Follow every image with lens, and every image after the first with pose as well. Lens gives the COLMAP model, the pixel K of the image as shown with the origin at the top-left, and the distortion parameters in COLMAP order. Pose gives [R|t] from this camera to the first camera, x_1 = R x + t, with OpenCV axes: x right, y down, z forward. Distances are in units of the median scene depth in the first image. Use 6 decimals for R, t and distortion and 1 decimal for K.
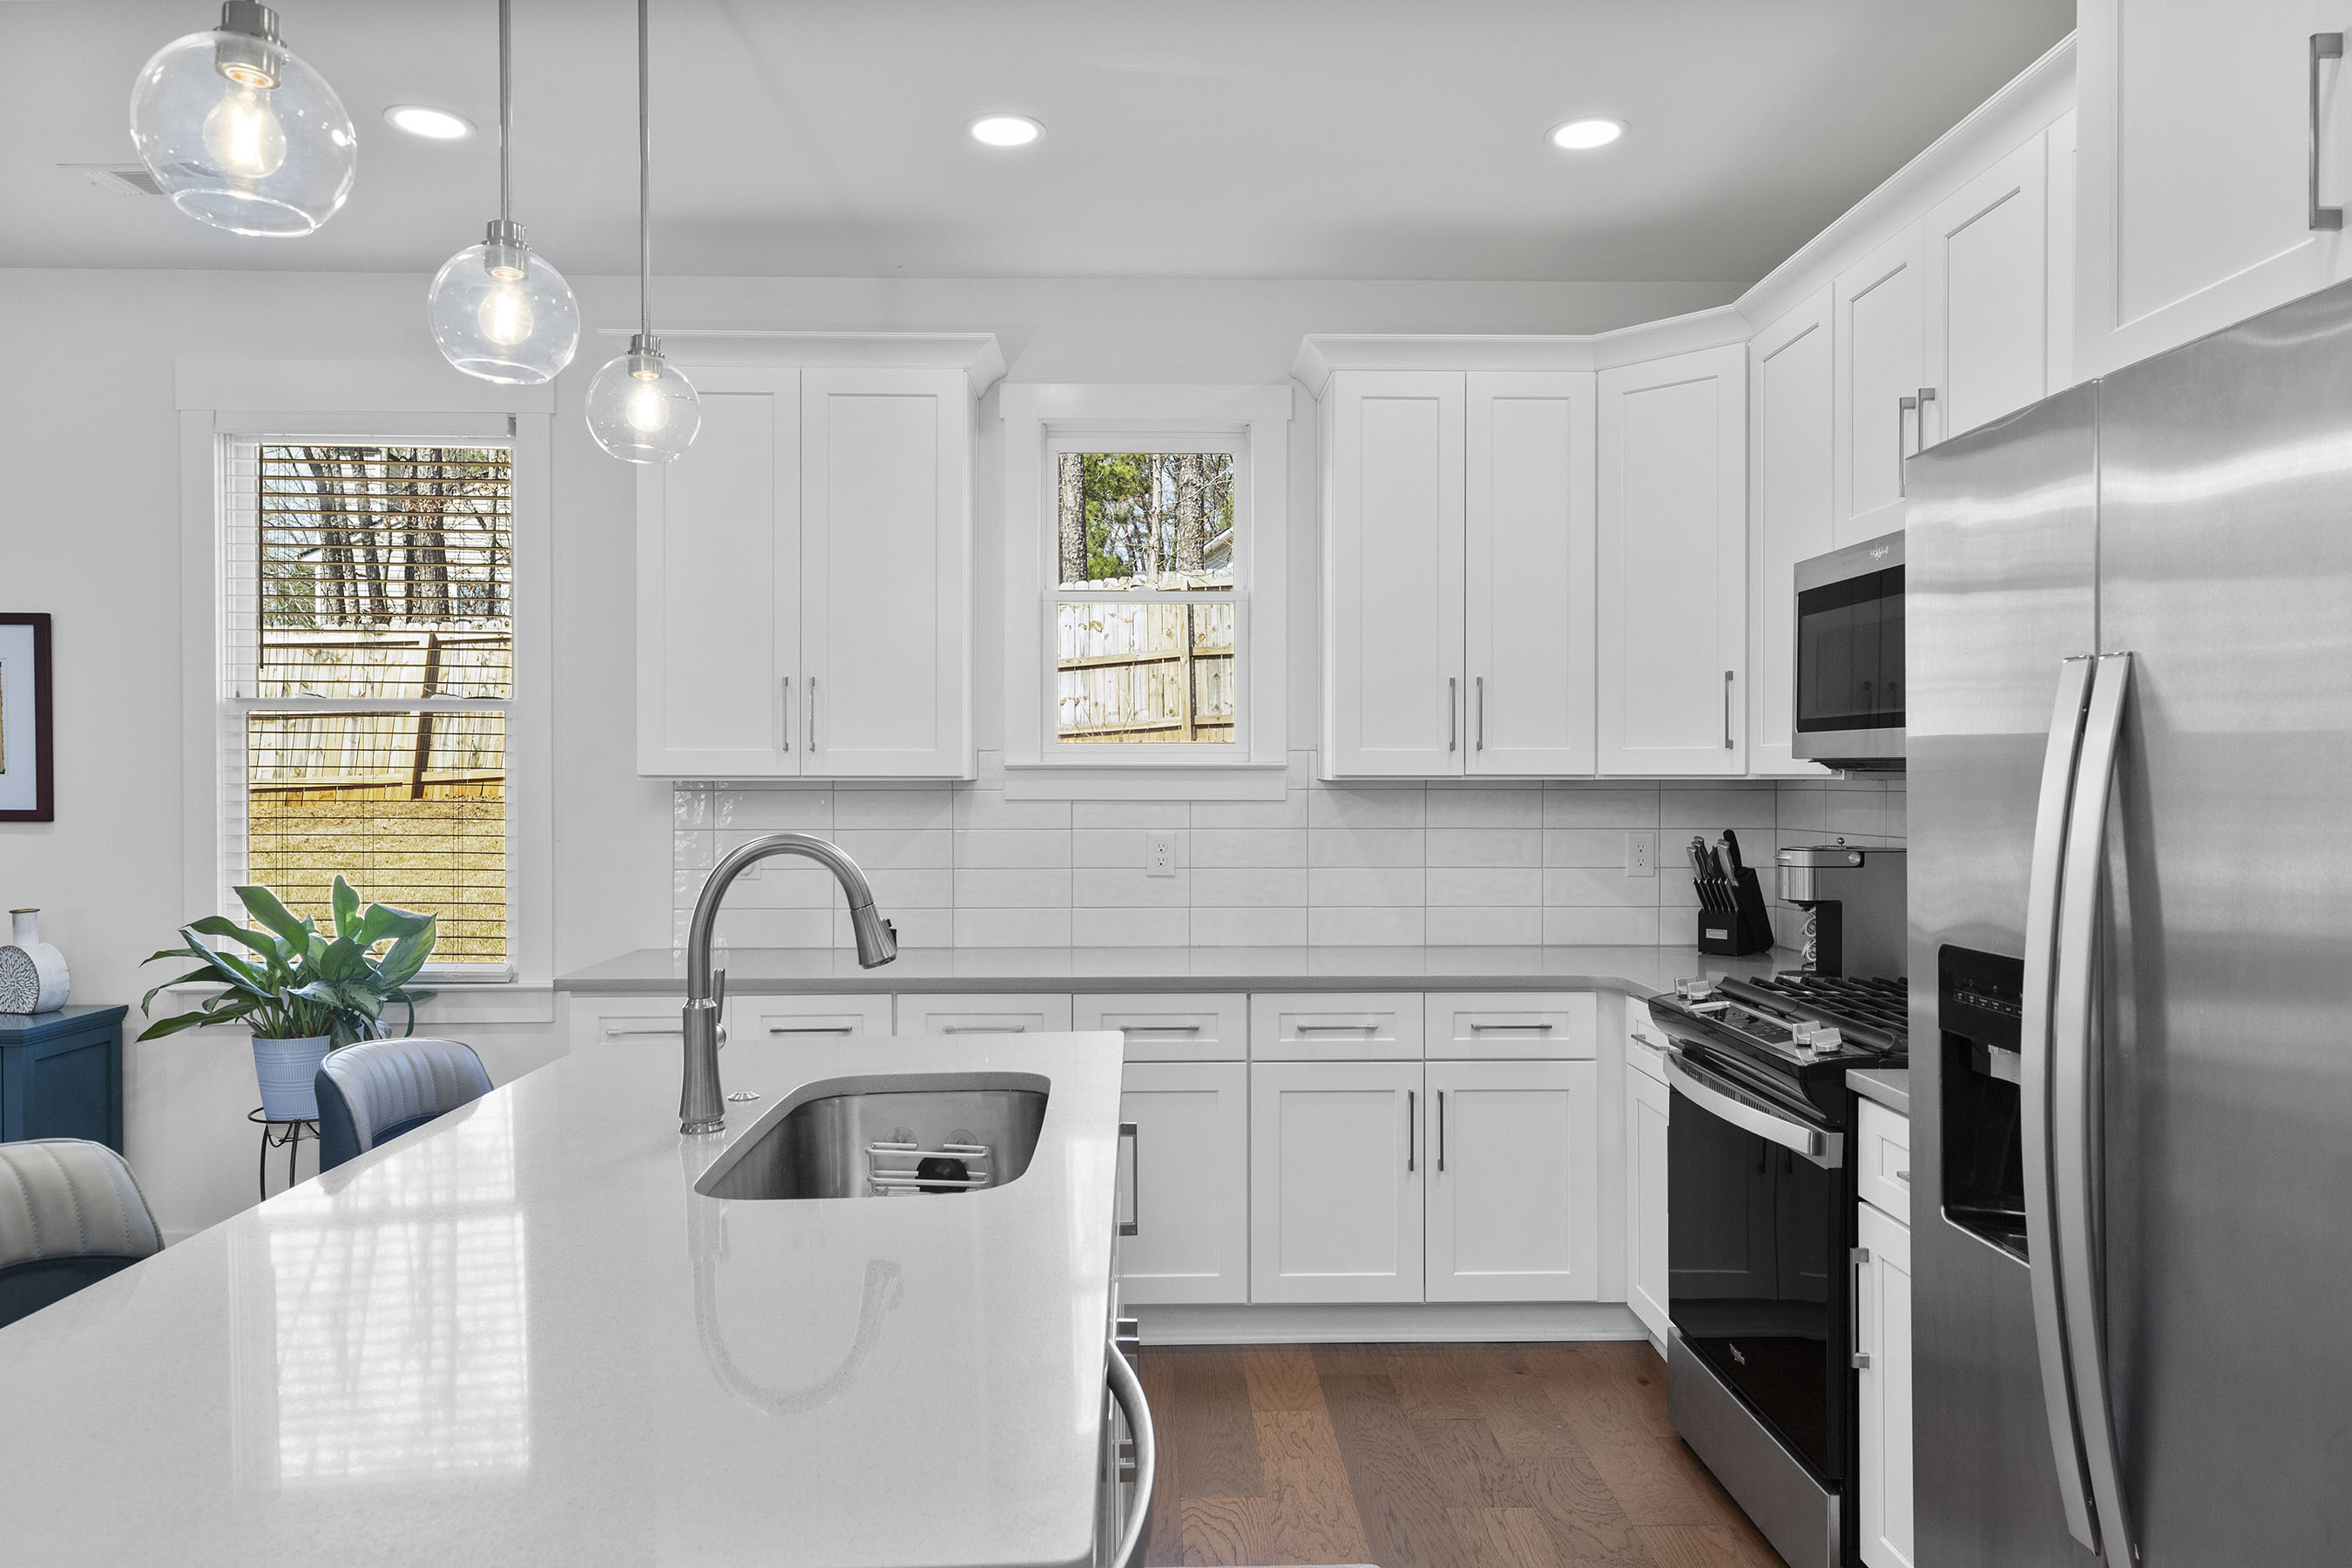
lens RADIAL K [[1537.8, 0, 1154.0], [0, 1537.8, 778.1], [0, 0, 1]] dist [0.015813, -0.004636]
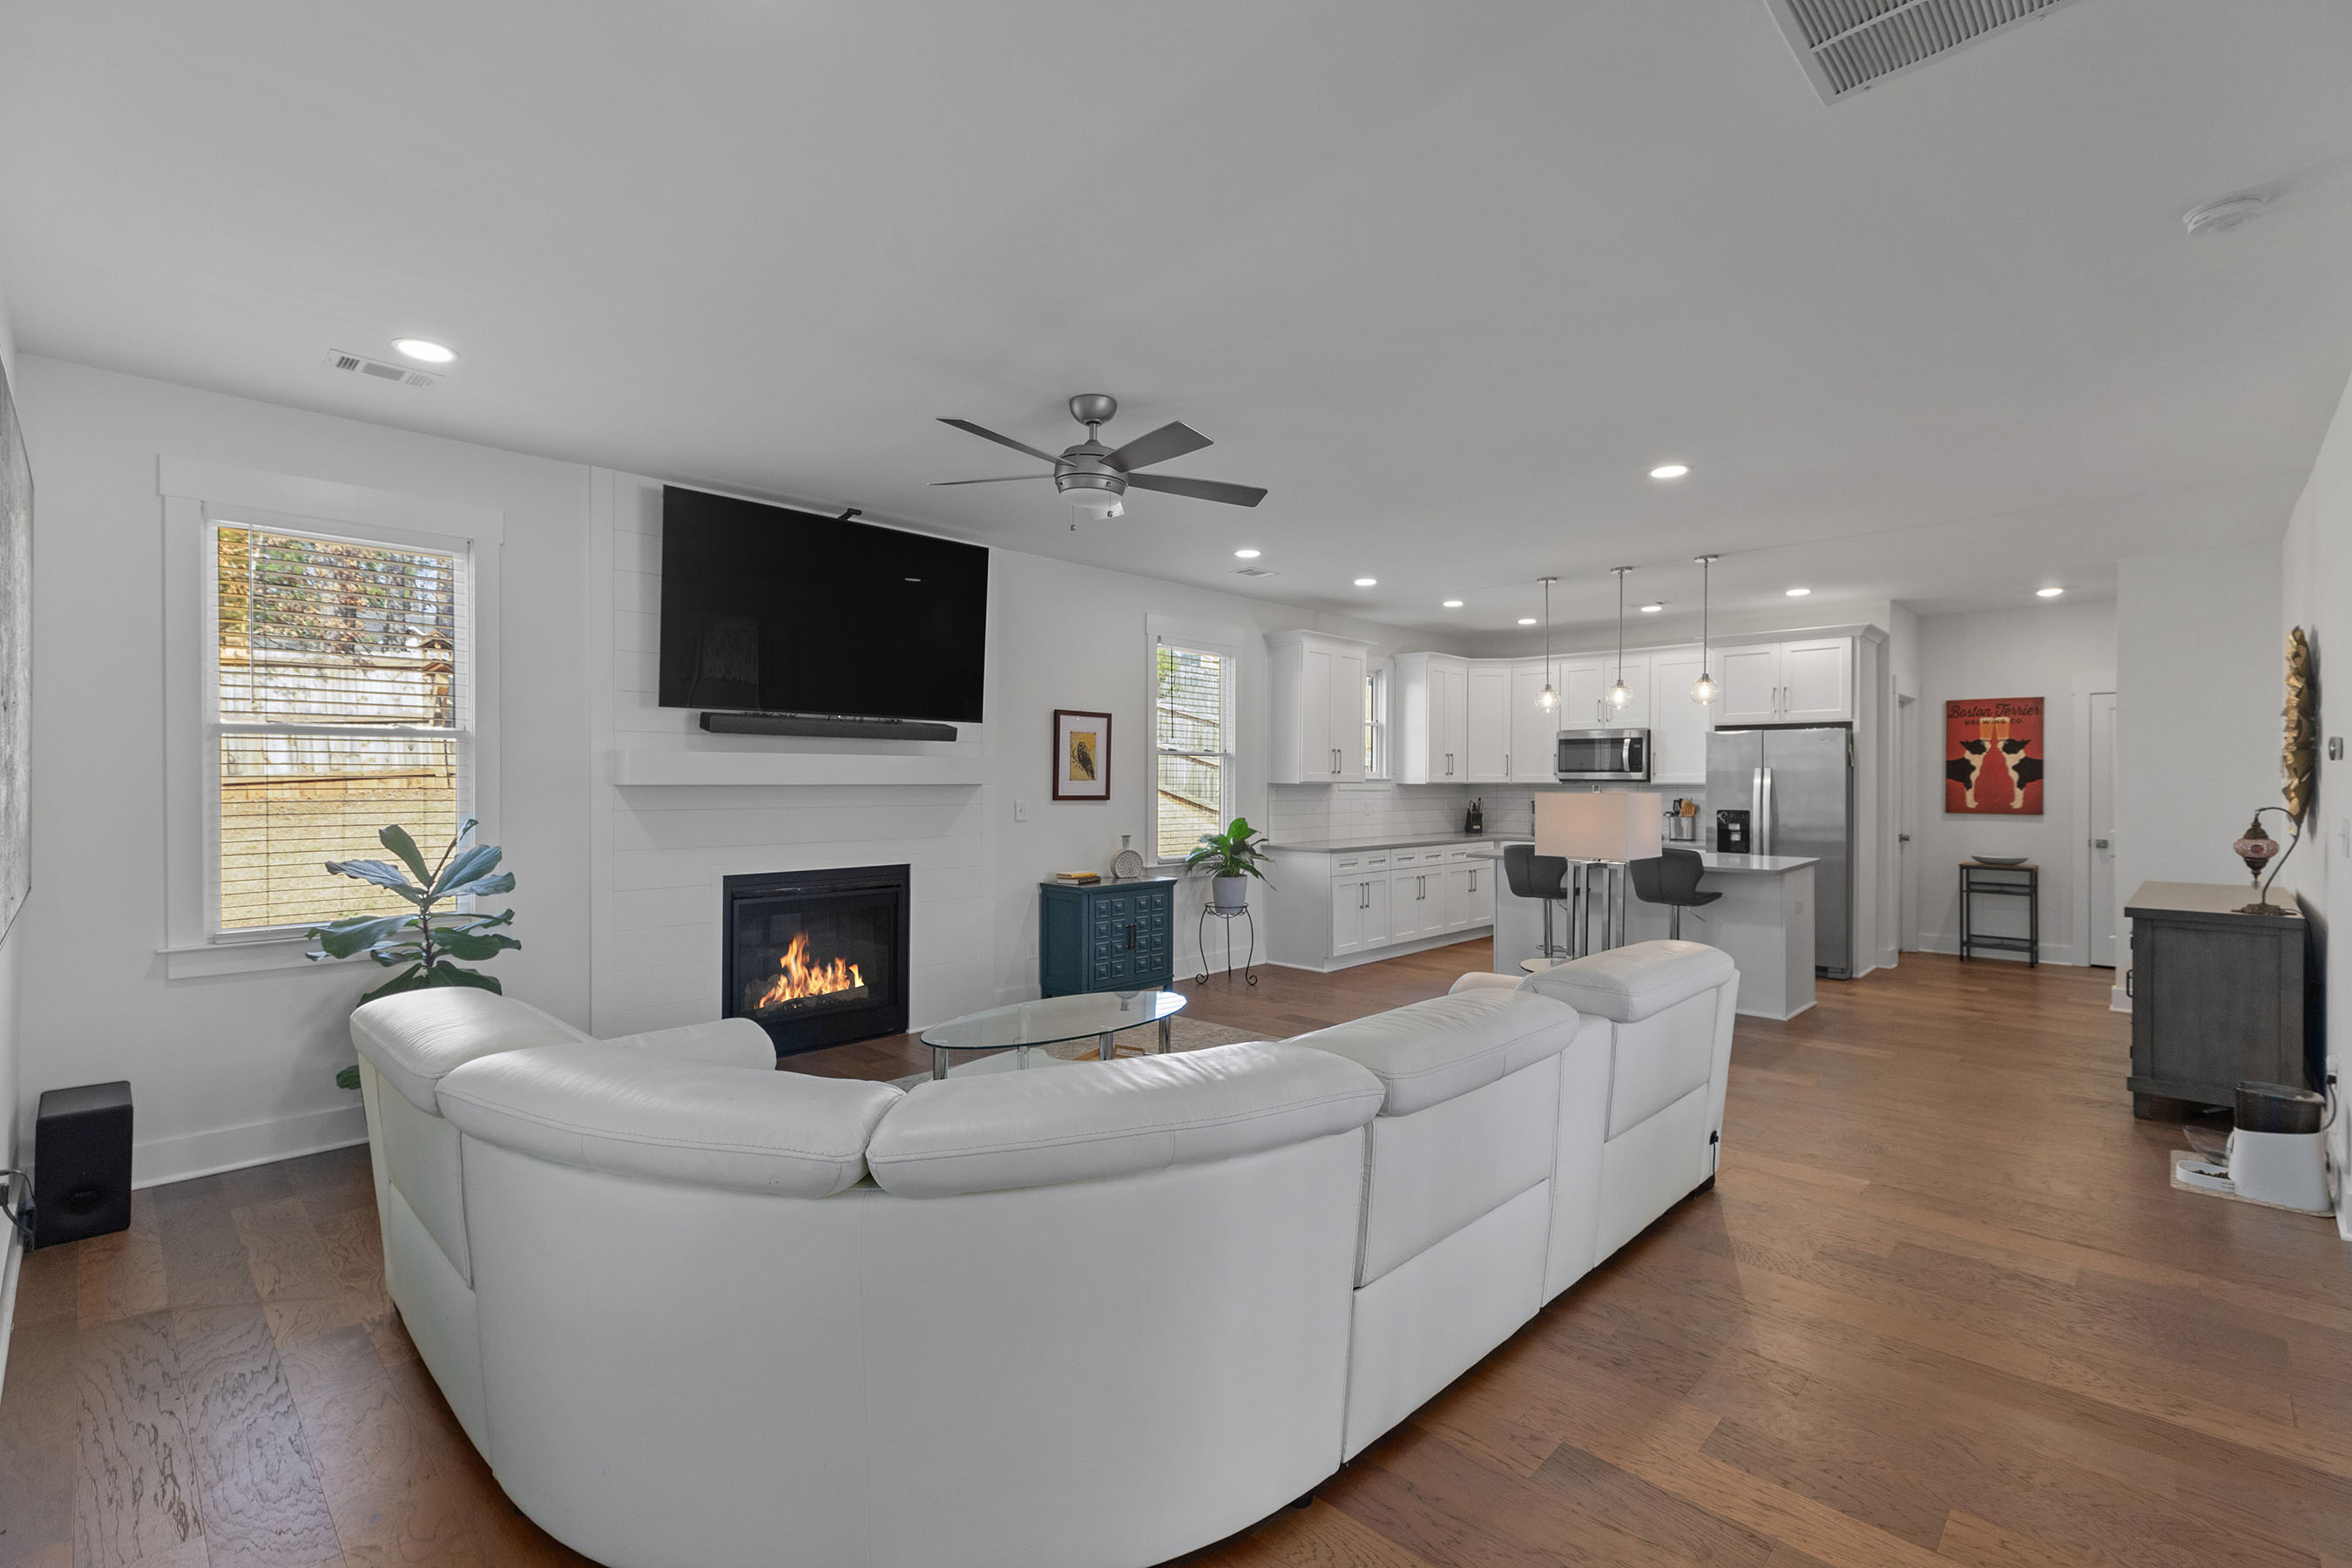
lens RADIAL K [[1057.2, 0, 1185.3], [0, 1057.2, 782.0], [0, 0, 1]] dist [0.005778, 0.000718]
pose [[0.709196, 0.002657, 0.705007, -1.870278], [-0.002373, 0.999996, -0.001382, 0.001946], [-0.705008, -0.000692, 0.709199, -0.255221]]
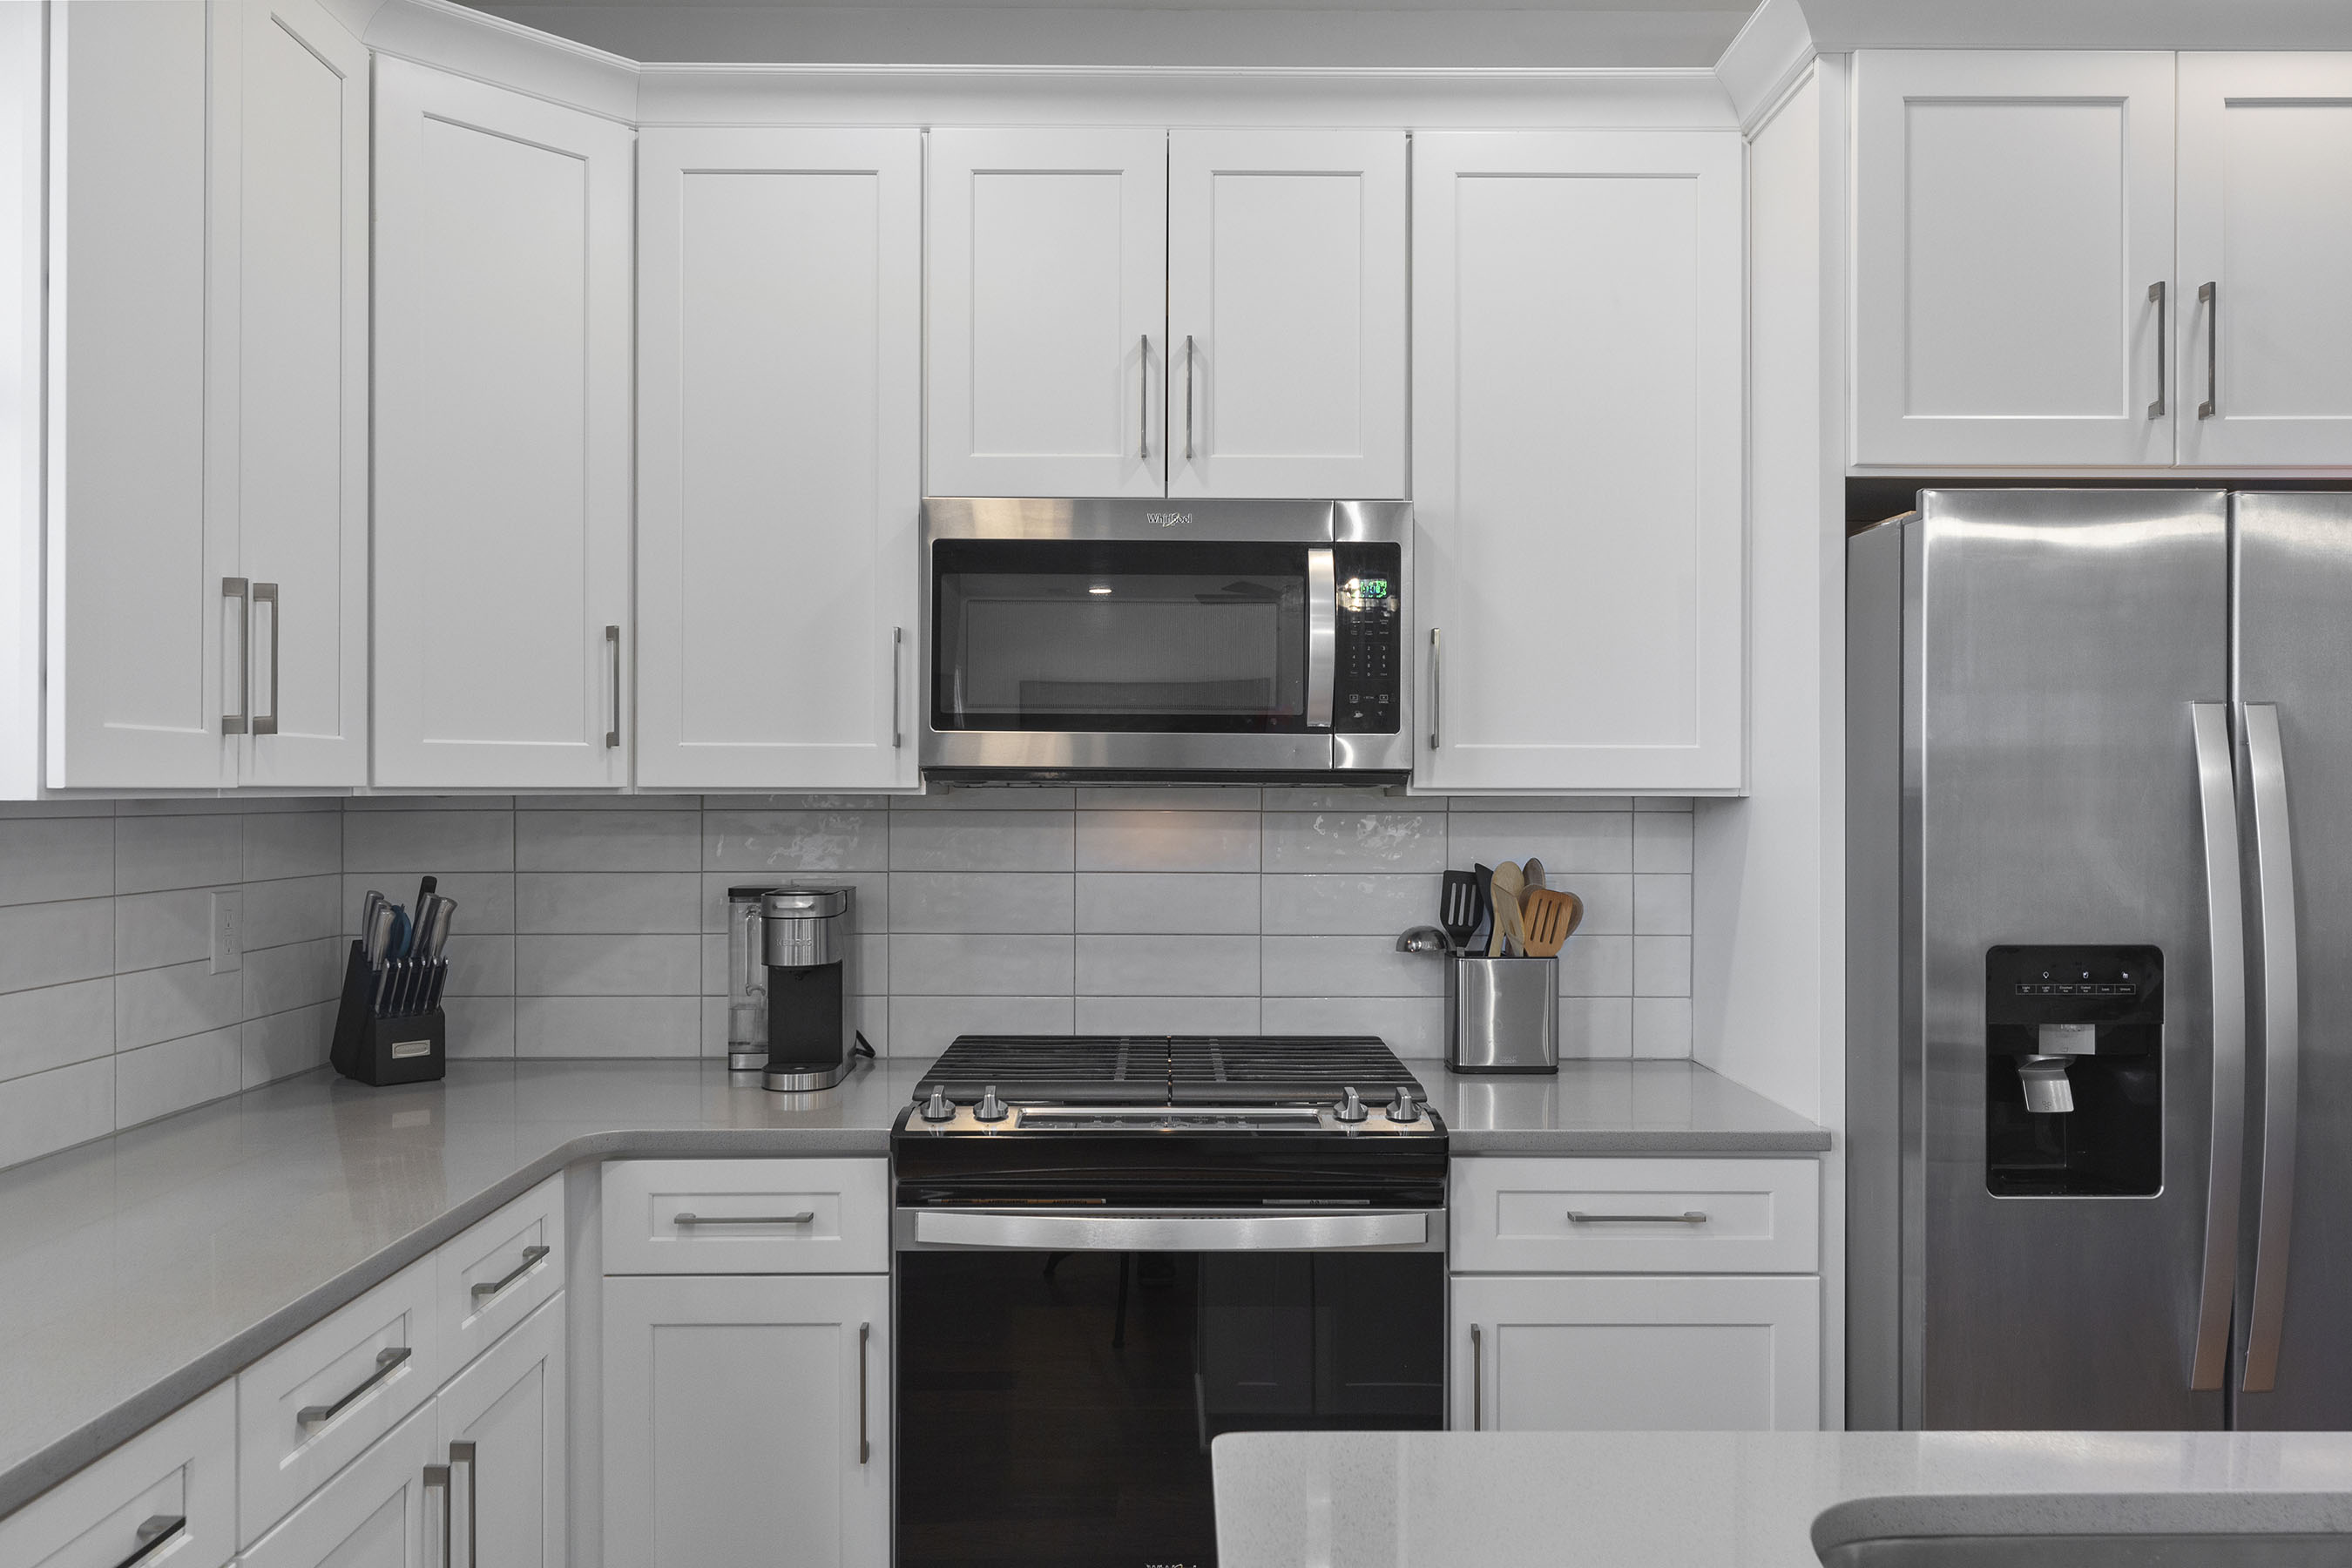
lens RADIAL K [[1737.2, 0, 1179.7], [0, 1737.2, 770.5], [0, 0, 1]] dist [0.022683, -0.004853]
pose [[0.028352, 0.013481, 0.999507, -0.326399], [0.000860, 0.999908, -0.013510, 0.000587], [-0.999598, 0.001243, 0.028338, 0.696116]]
